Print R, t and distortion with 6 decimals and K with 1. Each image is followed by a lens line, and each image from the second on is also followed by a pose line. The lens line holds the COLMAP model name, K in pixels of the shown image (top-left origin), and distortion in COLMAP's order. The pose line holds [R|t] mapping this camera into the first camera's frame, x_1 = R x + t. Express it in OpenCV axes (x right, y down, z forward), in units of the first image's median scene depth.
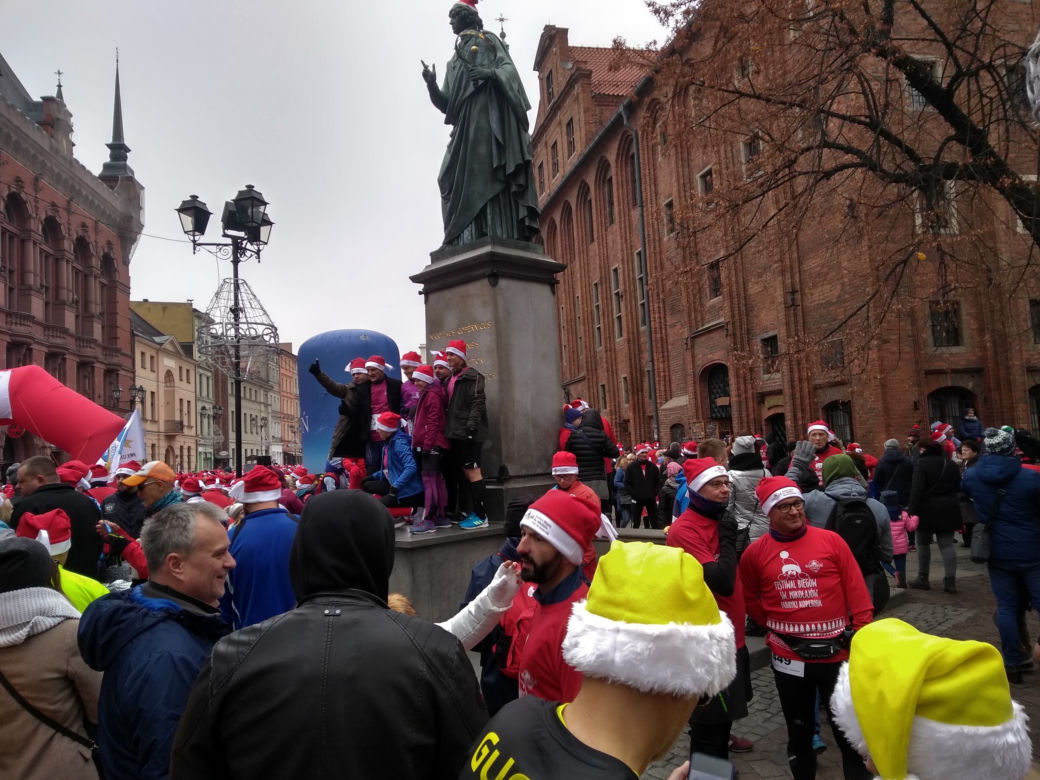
lens RADIAL K [[796.5, 0, 520.0], [0, 796.5, 390.0], [0, 0, 1]] dist [0.088054, -0.096033]
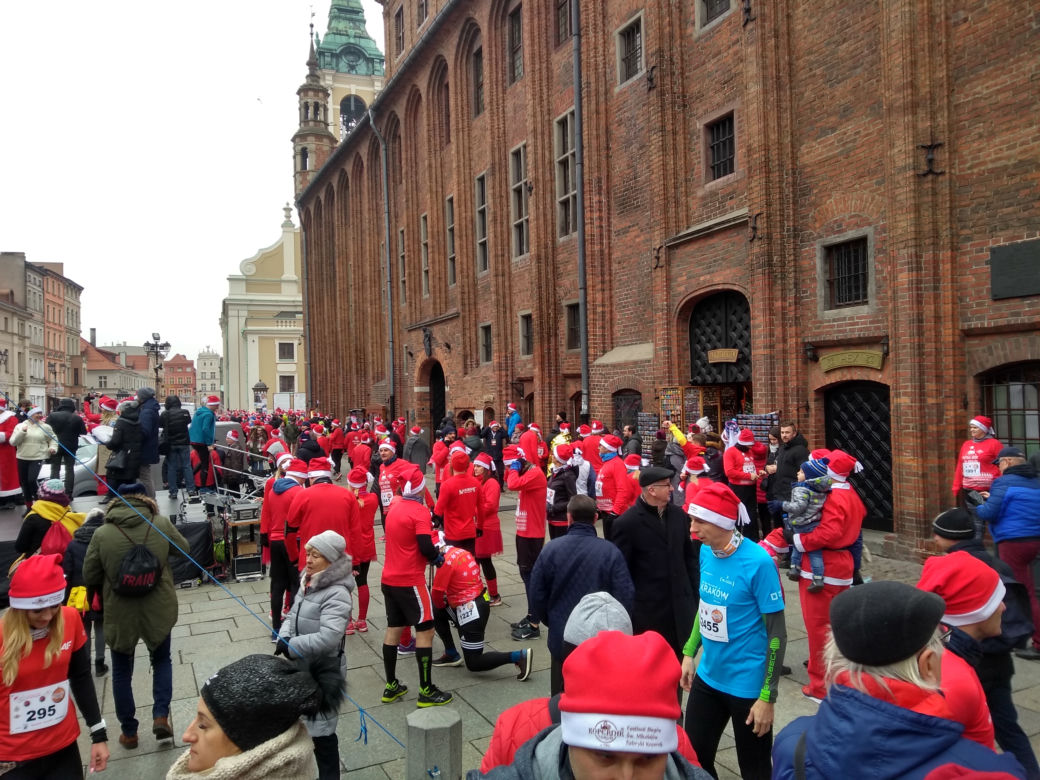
lens RADIAL K [[796.5, 0, 520.0], [0, 796.5, 390.0], [0, 0, 1]] dist [0.088054, -0.096033]
pose [[0.976075, 0.037800, 0.214124, -0.012328], [-0.050169, 0.997353, 0.052627, 0.010565], [-0.211568, -0.062110, 0.975388, 0.305277]]
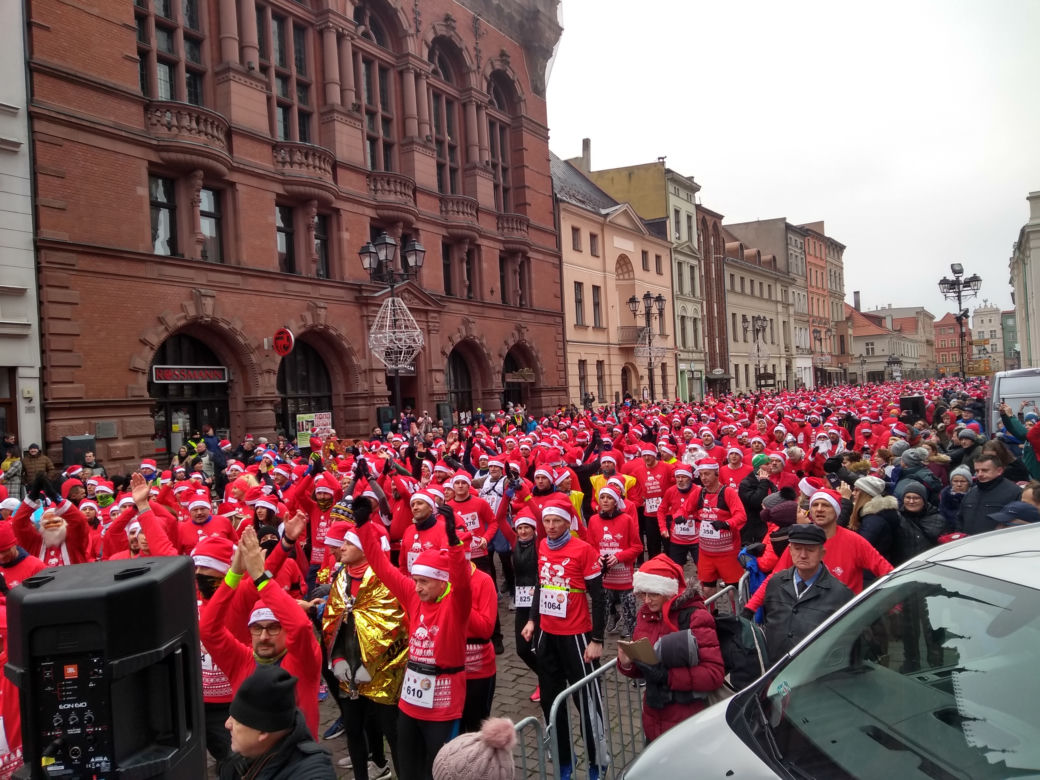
lens RADIAL K [[795.4, 0, 521.6], [0, 795.4, 390.9], [0, 0, 1]] dist [0.101835, -0.124239]
pose [[0.789499, 0.004043, -0.613738, -0.152630], [0.062644, 0.994225, 0.087133, 0.051312], [0.610546, -0.107238, 0.784687, 0.750094]]
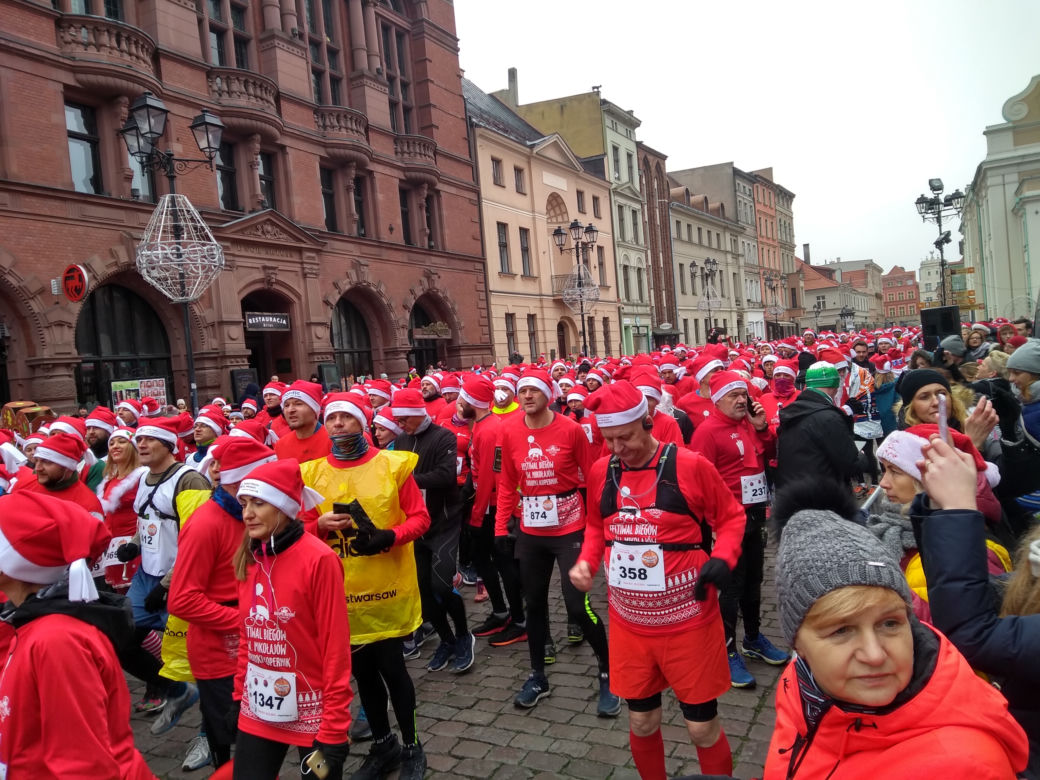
lens RADIAL K [[796.5, 0, 520.0], [0, 796.5, 390.0], [0, 0, 1]] dist [0.088054, -0.096033]
pose [[0.821799, -0.004840, -0.569757, -0.212564], [0.092809, 0.987746, 0.125473, 0.084501], [0.562168, -0.155992, 0.812178, 0.897213]]
